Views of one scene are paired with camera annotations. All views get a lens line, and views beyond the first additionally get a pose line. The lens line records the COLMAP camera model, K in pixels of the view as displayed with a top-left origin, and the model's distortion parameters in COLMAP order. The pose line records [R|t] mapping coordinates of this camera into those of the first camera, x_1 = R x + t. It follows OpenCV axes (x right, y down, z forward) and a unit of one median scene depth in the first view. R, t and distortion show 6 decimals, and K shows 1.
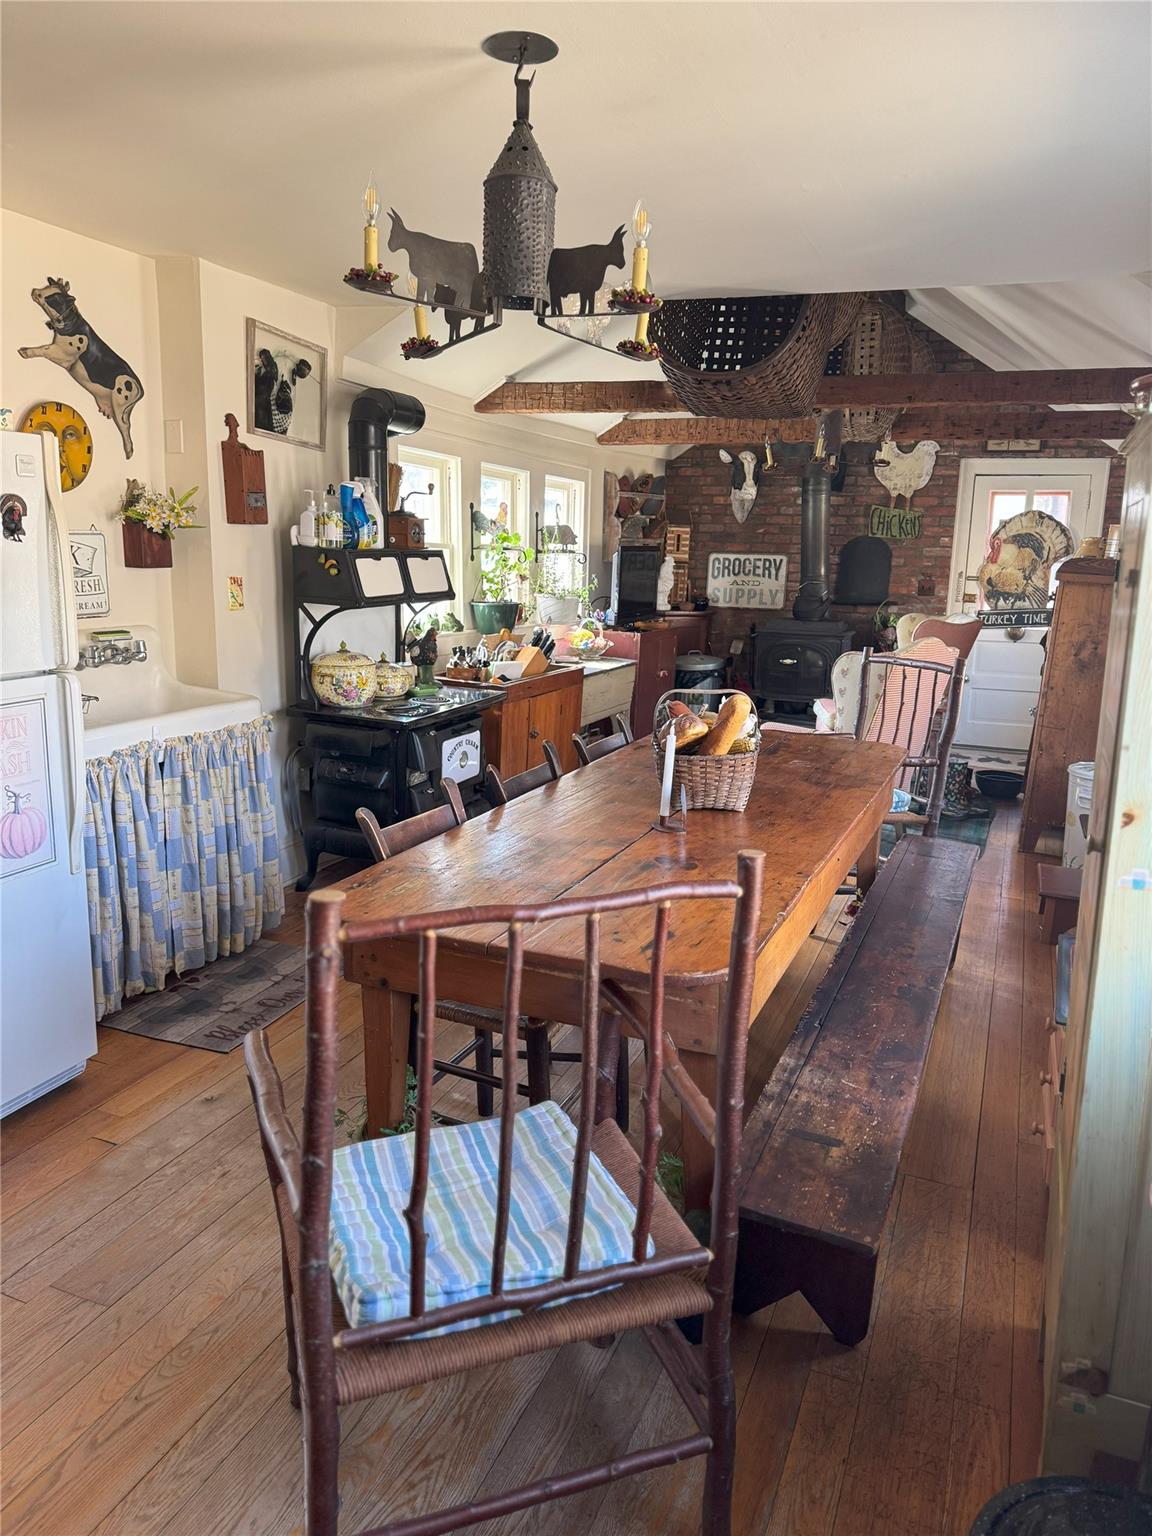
lens RADIAL K [[1140.5, 0, 576.0], [0, 1140.5, 768.0], [0, 0, 1]] dist [0.095178, -0.162530]
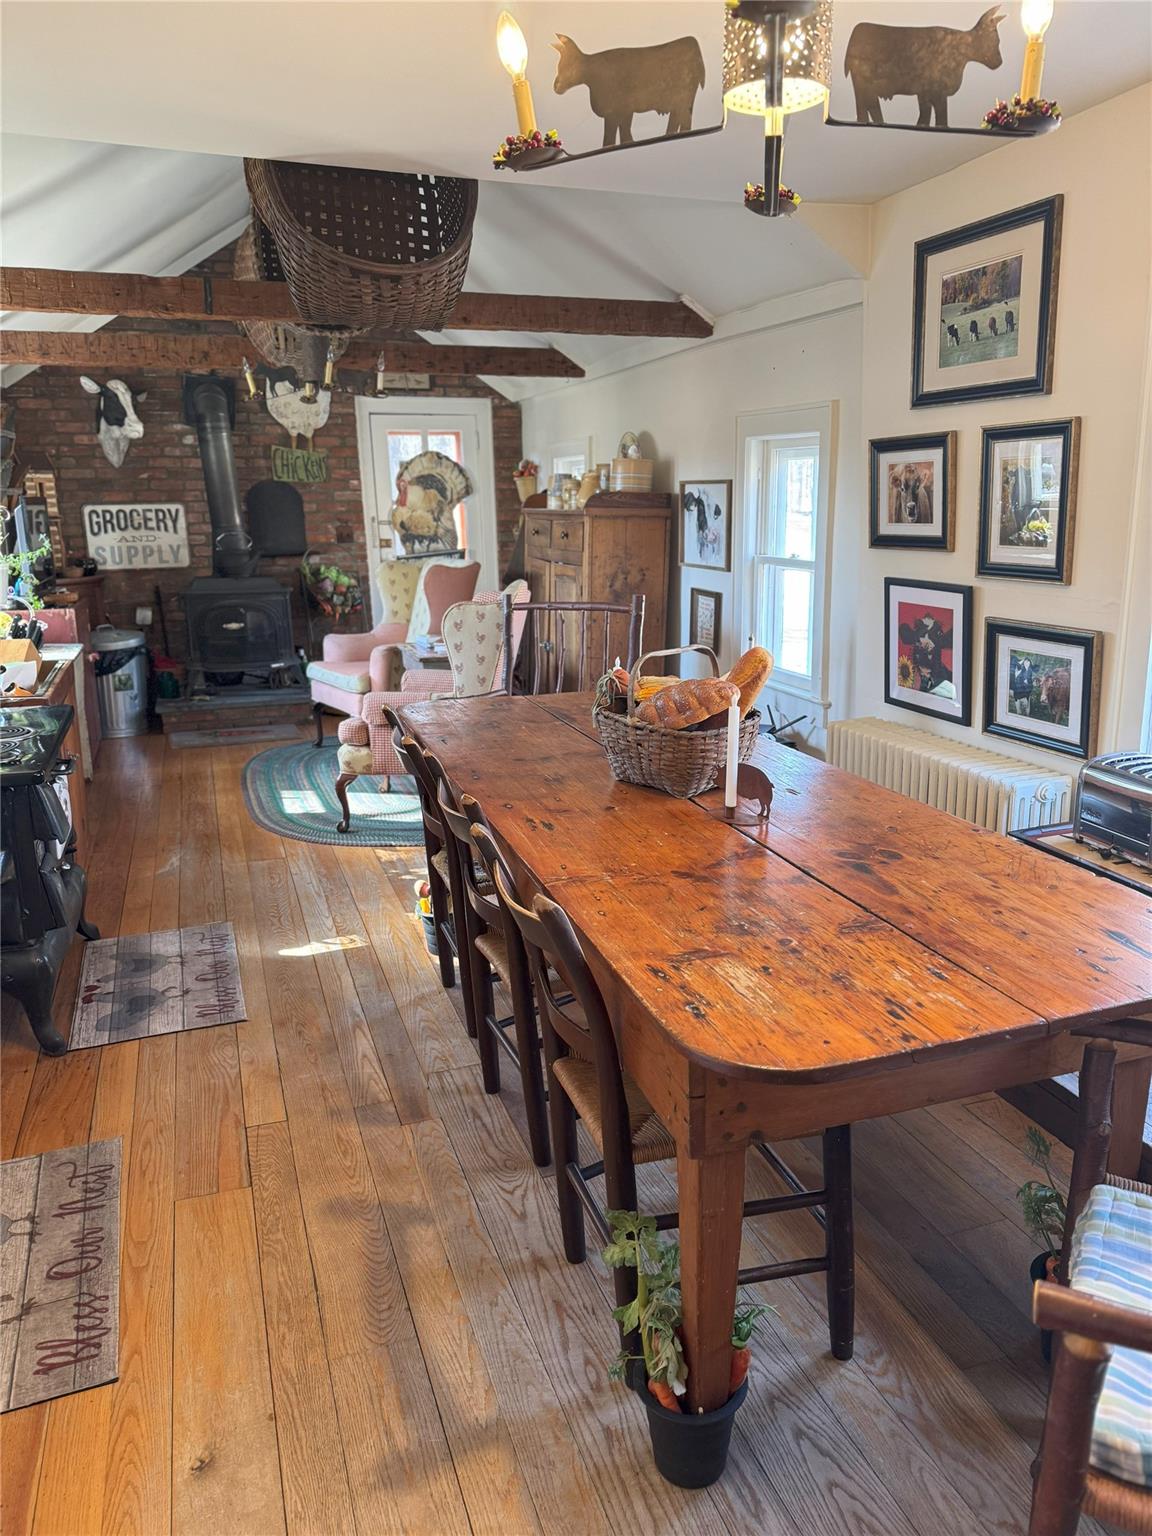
lens RADIAL K [[1140.5, 0, 576.0], [0, 1140.5, 768.0], [0, 0, 1]] dist [0.095178, -0.162530]
pose [[0.761295, -0.182461, 0.622204, -0.171565], [0.157833, 0.982875, 0.095110, -0.027649], [-0.628903, 0.025798, 0.777056, 0.152676]]
